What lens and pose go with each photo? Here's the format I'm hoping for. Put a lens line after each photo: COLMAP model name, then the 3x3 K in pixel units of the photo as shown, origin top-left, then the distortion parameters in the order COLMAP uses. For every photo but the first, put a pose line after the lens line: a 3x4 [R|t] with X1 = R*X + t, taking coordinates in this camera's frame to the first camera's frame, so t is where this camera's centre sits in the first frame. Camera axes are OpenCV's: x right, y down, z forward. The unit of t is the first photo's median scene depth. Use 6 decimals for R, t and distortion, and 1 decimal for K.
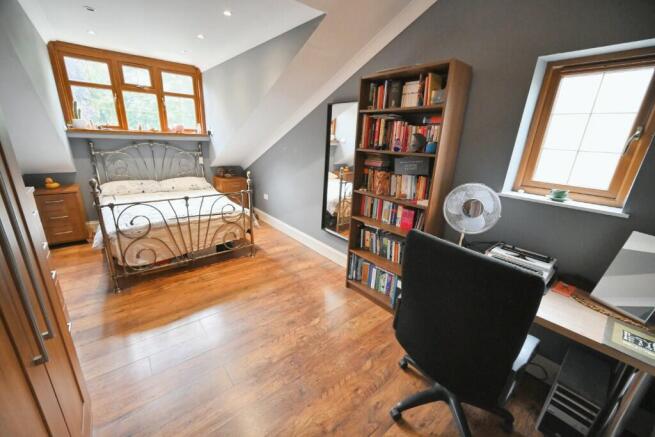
lens RADIAL K [[256.1, 0, 324.7], [0, 256.1, 218.7], [0, 0, 1]] dist [-0.007674, 0.000026]
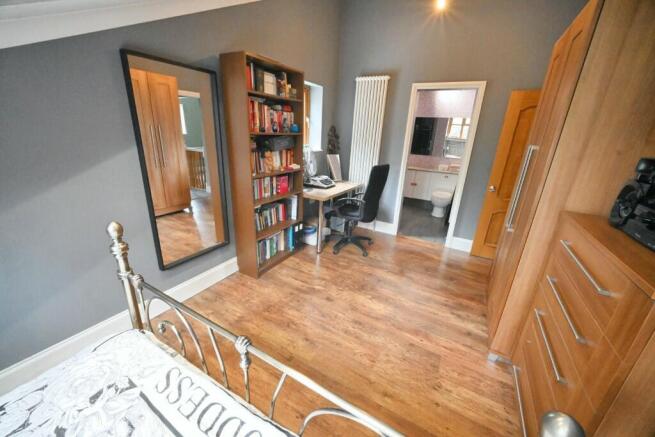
lens RADIAL K [[256.1, 0, 326.4], [0, 256.1, 219.4], [0, 0, 1]] dist [-0.007674, 0.000026]
pose [[-0.345363, -0.373729, 0.860843, -0.947649], [0.213575, 0.861915, 0.459879, -0.396145], [-0.913844, 0.342680, -0.217854, 1.138918]]
